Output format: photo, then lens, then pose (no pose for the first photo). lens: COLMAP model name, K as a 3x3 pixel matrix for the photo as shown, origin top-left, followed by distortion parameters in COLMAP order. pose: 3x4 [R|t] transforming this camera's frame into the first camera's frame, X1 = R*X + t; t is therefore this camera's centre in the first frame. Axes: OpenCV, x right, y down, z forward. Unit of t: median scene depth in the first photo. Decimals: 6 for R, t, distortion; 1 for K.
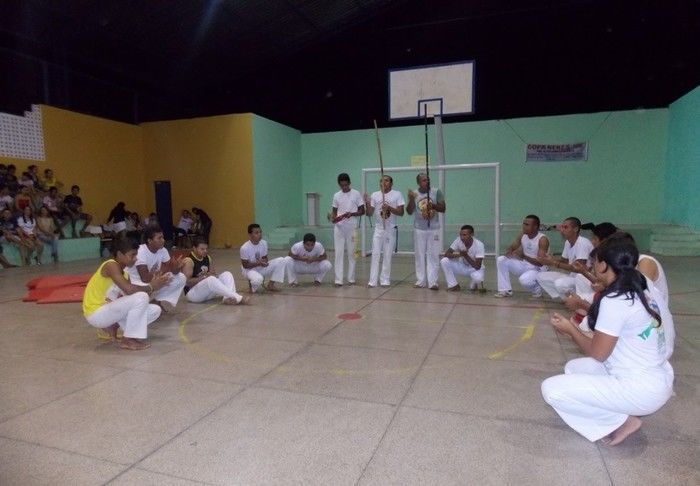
lens RADIAL K [[444.3, 0, 350.0], [0, 444.3, 243.0], [0, 0, 1]] dist [-0.005556, -0.001839]
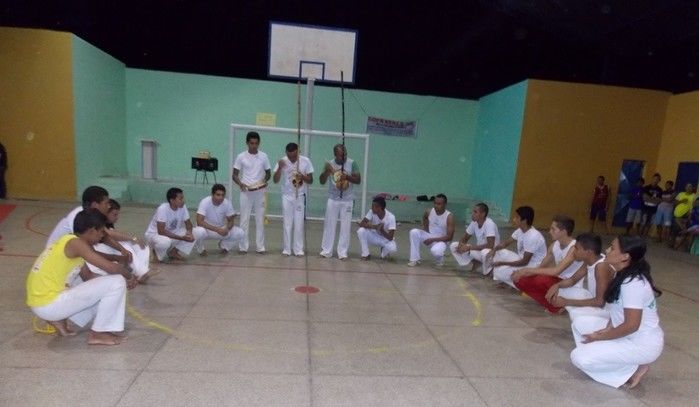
lens RADIAL K [[450.9, 0, 347.0], [0, 450.9, 234.6], [0, 0, 1]] dist [0.050874, -0.101480]
pose [[0.900968, 0.017390, 0.433537, -0.253000], [-0.050905, 0.996532, 0.065818, -0.019008], [-0.430889, -0.081369, 0.898729, 0.053177]]
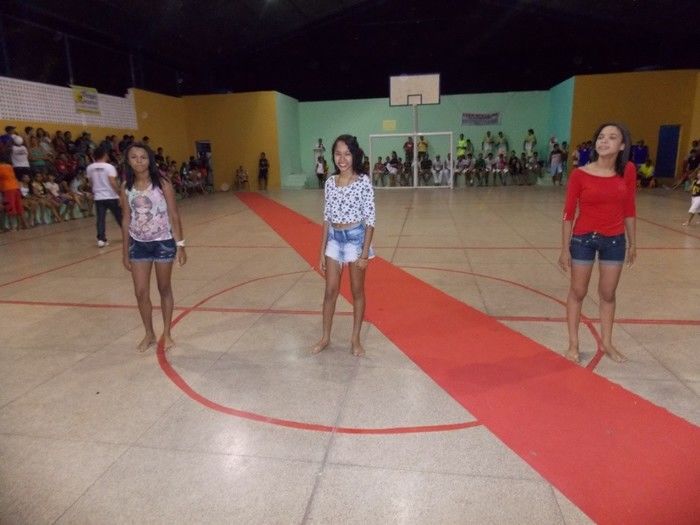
lens RADIAL K [[471.8, 0, 350.0], [0, 471.8, 262.5], [0, 0, 1]] dist [0.002544, -0.055796]
pose [[0.982784, -0.056459, 0.175921, -0.594604], [0.031004, 0.989060, 0.144216, 0.063159], [-0.182138, -0.136279, 0.973783, -1.143739]]
